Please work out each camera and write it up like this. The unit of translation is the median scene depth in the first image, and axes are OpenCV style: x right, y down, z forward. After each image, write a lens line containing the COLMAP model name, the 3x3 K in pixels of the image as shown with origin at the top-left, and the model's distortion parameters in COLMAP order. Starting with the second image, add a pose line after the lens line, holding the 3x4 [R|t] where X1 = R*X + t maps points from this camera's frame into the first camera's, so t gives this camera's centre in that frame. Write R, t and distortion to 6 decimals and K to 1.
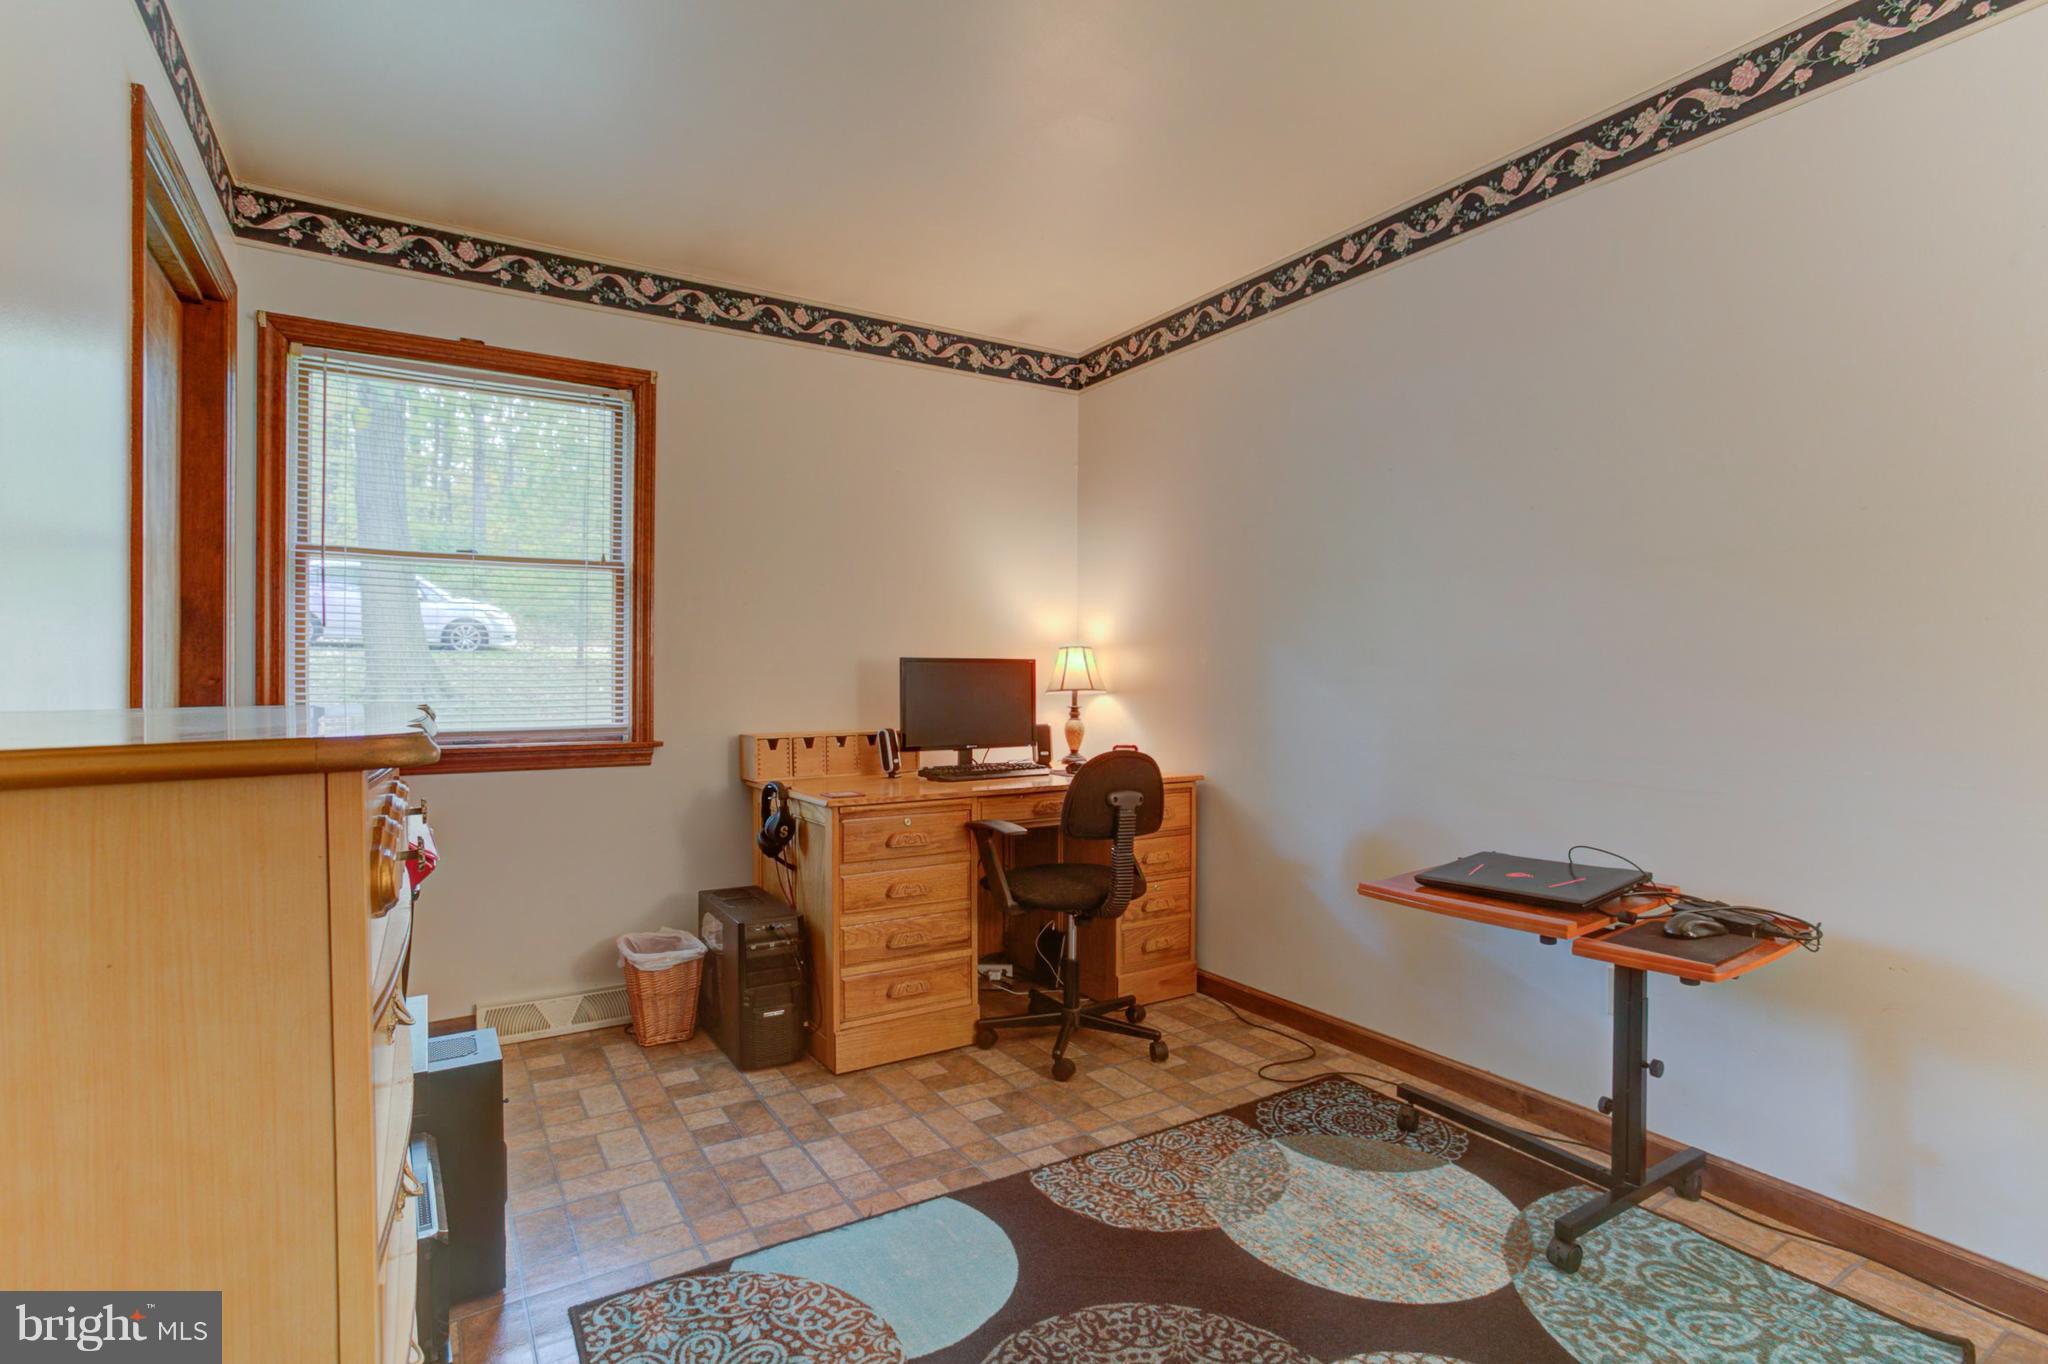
lens RADIAL K [[972.1, 0, 1024.0], [0, 972.1, 682.0], [0, 0, 1]] dist [-0.037282, 0.019430]
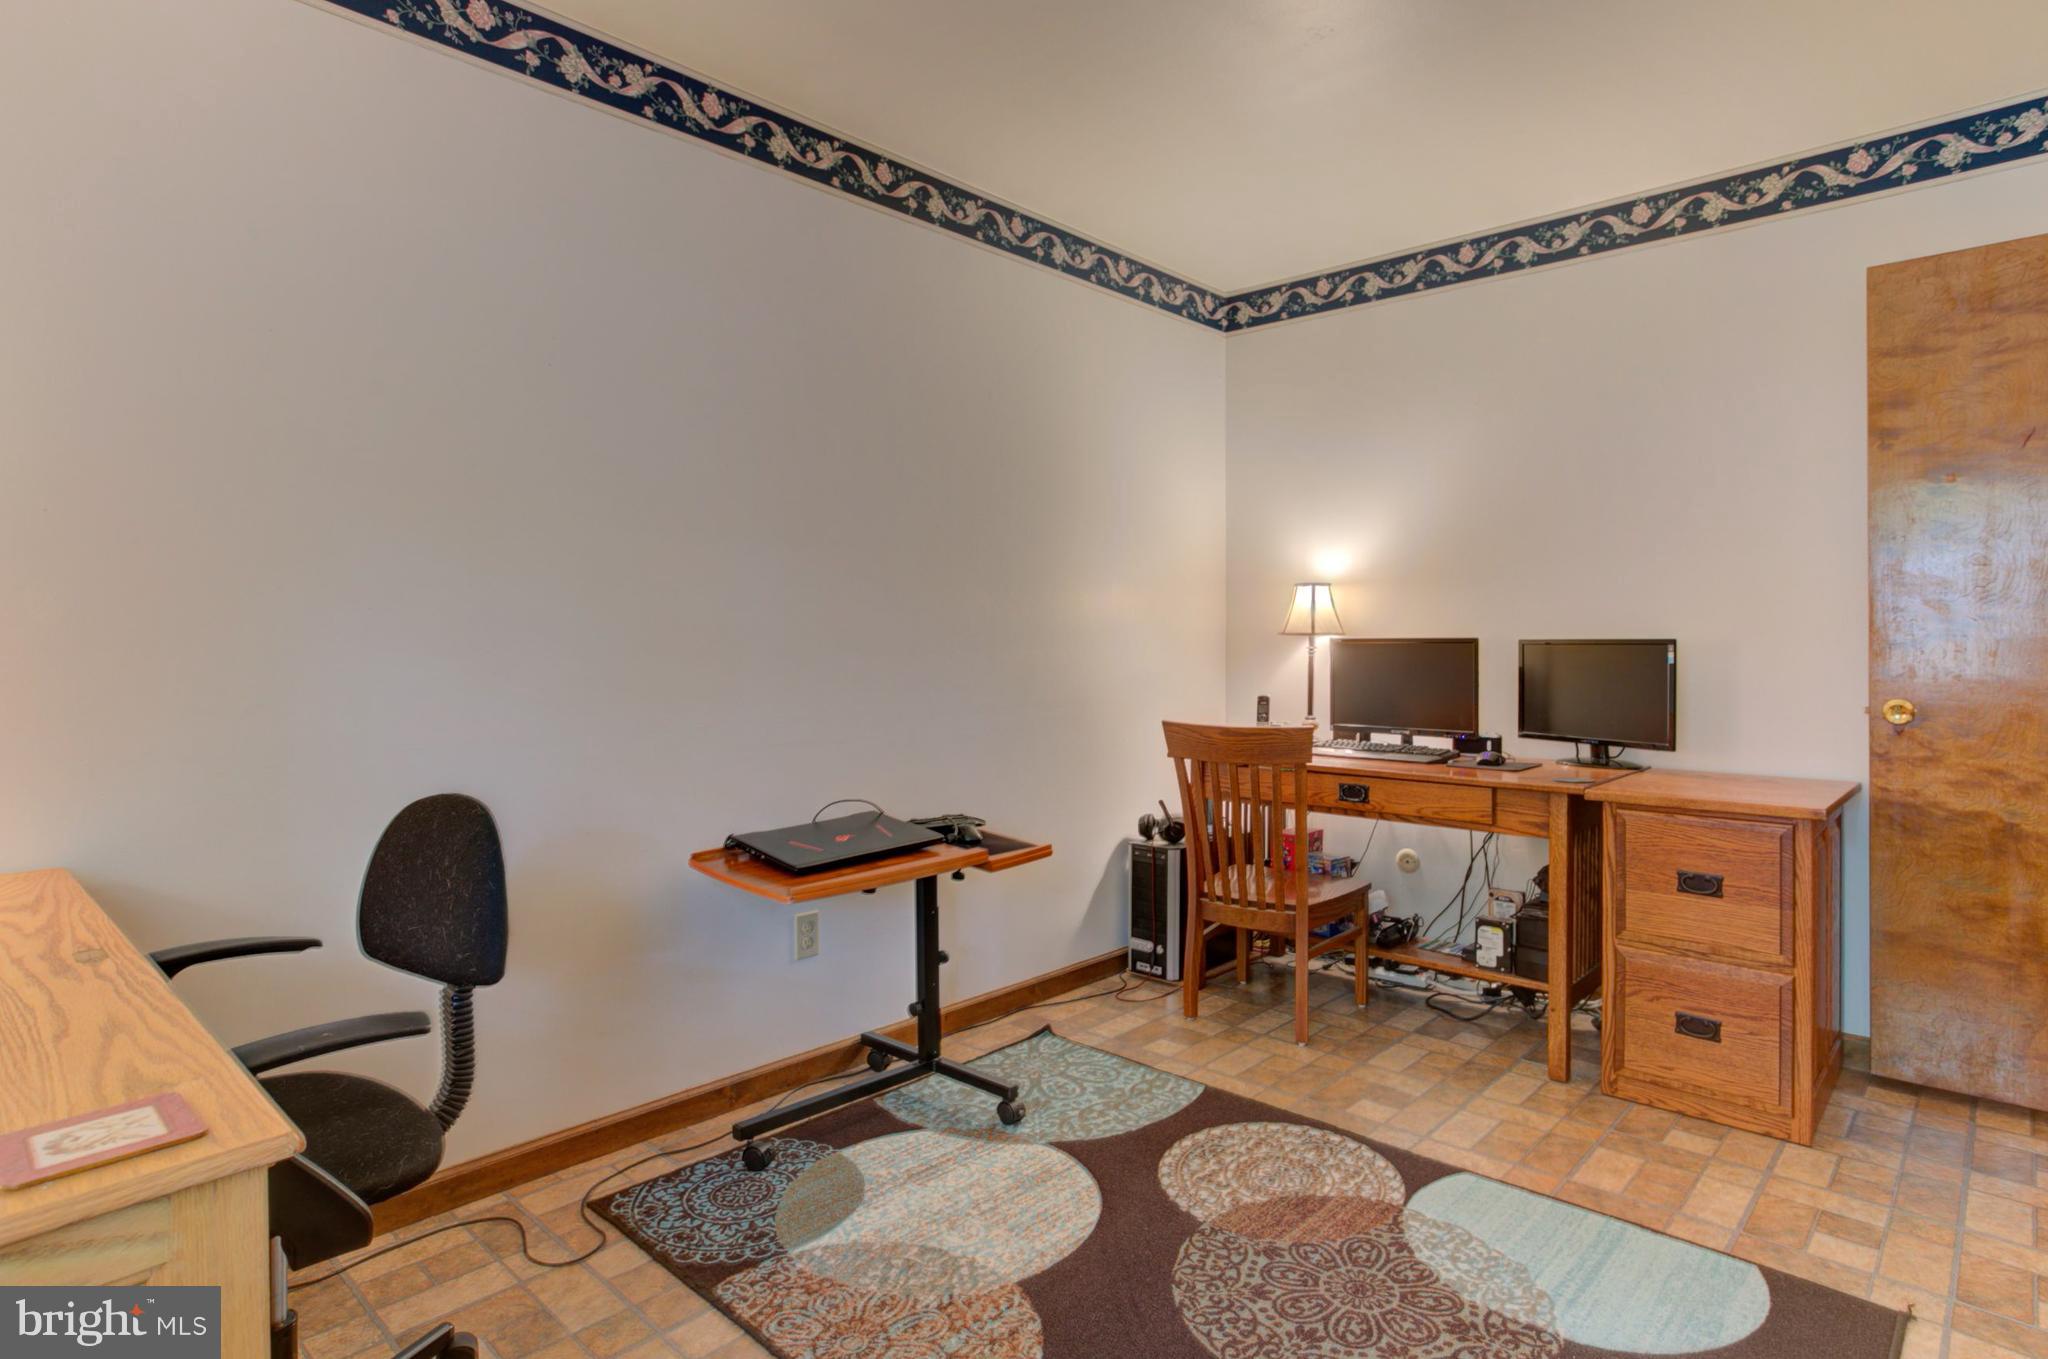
lens RADIAL K [[1126.5, 0, 1028.5], [0, 1126.5, 628.3], [0, 0, 1]] dist [-0.014483, 0.000469]
pose [[-0.256281, 0.001434, 0.966601, -0.723693], [0.001855, 0.999998, -0.000992, -0.021945], [-0.966601, 0.001539, -0.256283, 1.156608]]
